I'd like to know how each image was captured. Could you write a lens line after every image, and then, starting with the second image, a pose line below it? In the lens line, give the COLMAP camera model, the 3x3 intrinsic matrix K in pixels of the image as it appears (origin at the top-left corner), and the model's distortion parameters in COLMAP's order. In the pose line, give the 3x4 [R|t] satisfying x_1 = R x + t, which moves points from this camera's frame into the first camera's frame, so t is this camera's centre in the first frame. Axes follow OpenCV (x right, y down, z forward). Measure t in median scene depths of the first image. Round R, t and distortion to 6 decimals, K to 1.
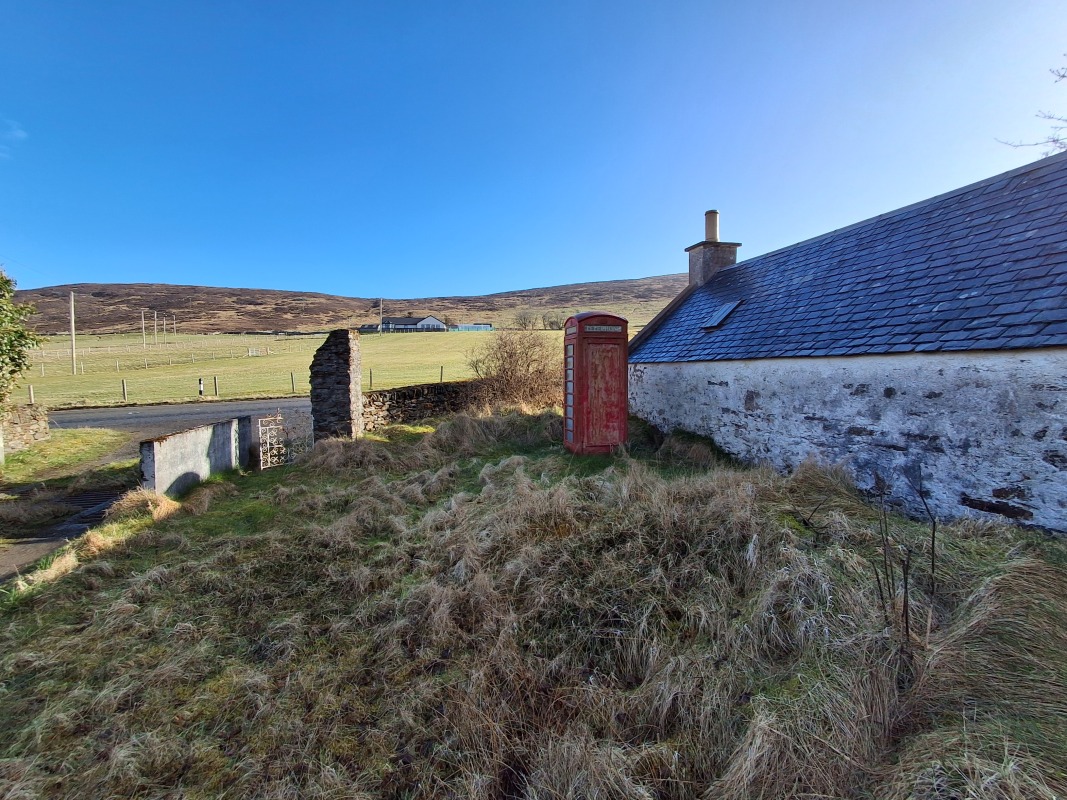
lens RADIAL K [[495.9, 0, 533.1], [0, 495.9, 397.4], [0, 0, 1]] dist [-0.001931, 0.000917]
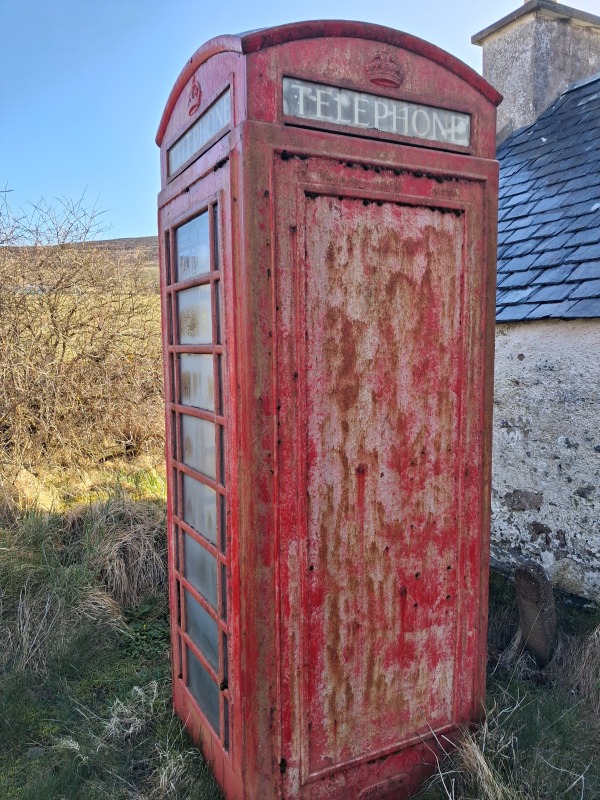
lens RADIAL K [[633.4, 0, 292.7], [0, 633.4, 420.5], [0, 0, 1]] dist [0.032902, -0.055745]
pose [[0.967313, -0.034668, 0.251206, 0.050491], [0.020769, 0.998114, 0.057770, -0.045262], [-0.252735, -0.050664, 0.966208, 0.787730]]
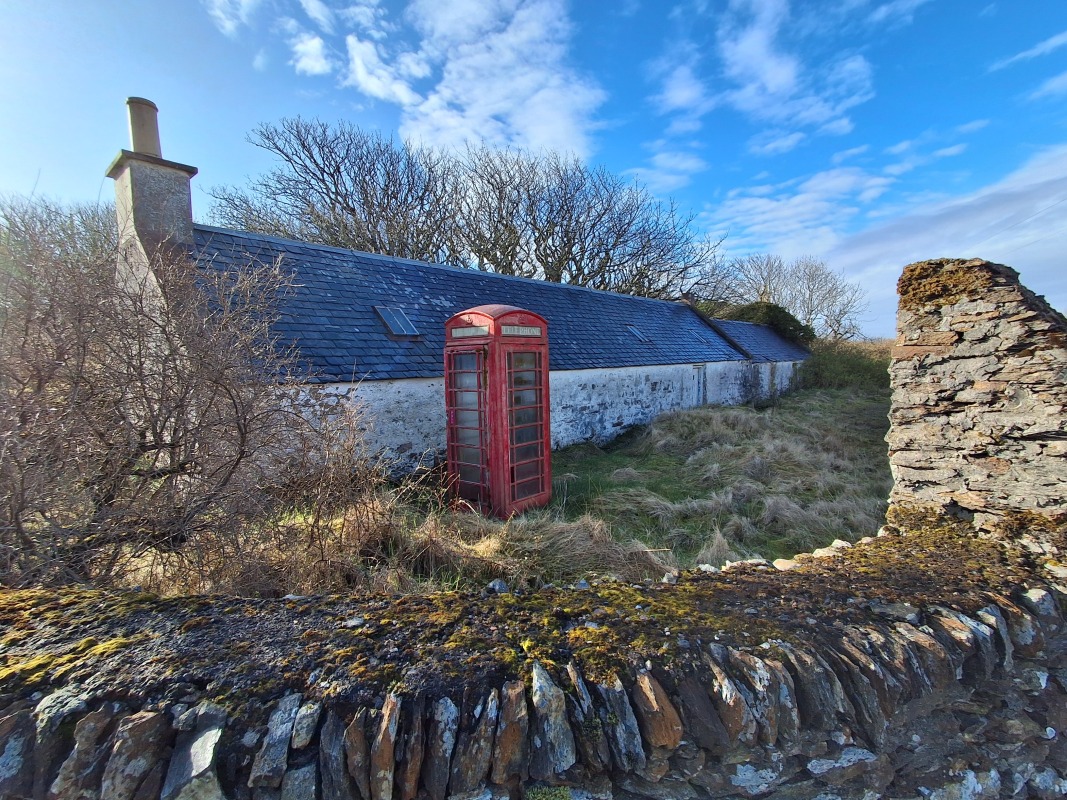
lens RADIAL K [[495.9, 0, 535.6], [0, 495.9, 395.4], [0, 0, 1]] dist [-0.001931, 0.000917]
pose [[-0.599876, -0.045186, 0.798816, -0.485602], [0.066468, 0.992138, 0.106036, -0.125307], [-0.797327, 0.116704, -0.592157, 1.450211]]
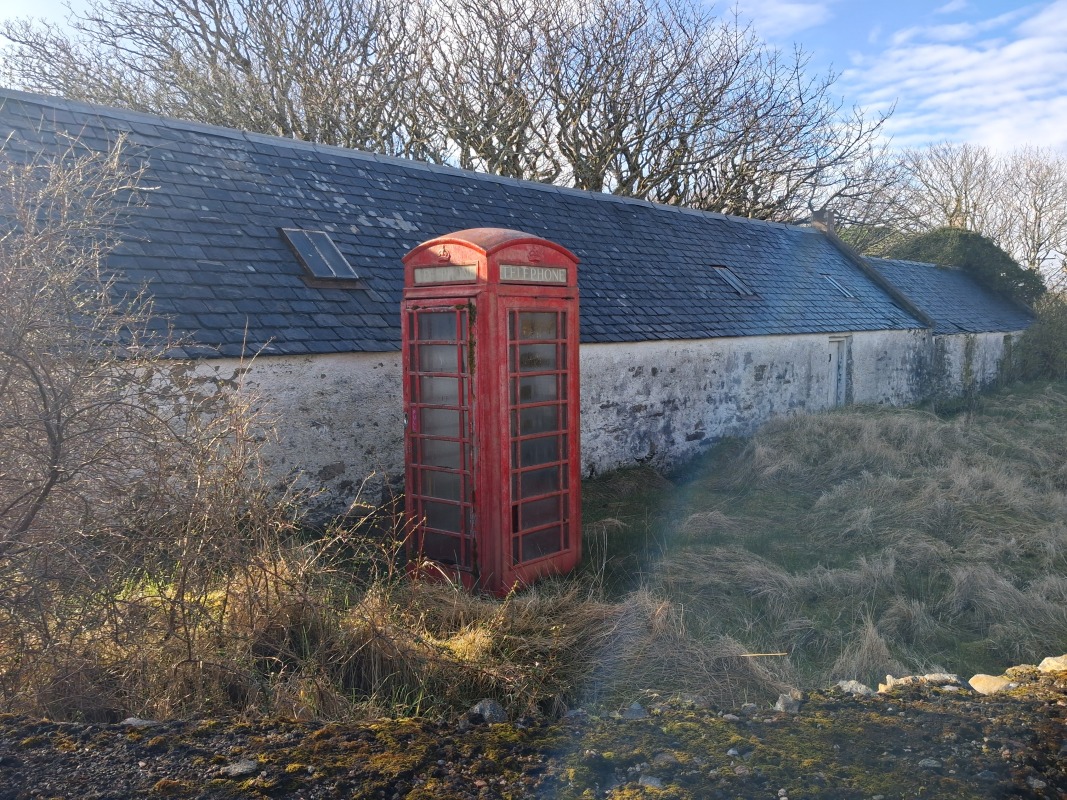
lens RADIAL K [[844.8, 0, 534.3], [0, 844.8, 395.6], [0, 0, 1]] dist [0.032902, -0.055745]
pose [[-0.580455, -0.060205, 0.812064, -0.479468], [0.056818, 0.991838, 0.114145, -0.121982], [-0.812308, 0.112396, -0.572297, 1.448318]]
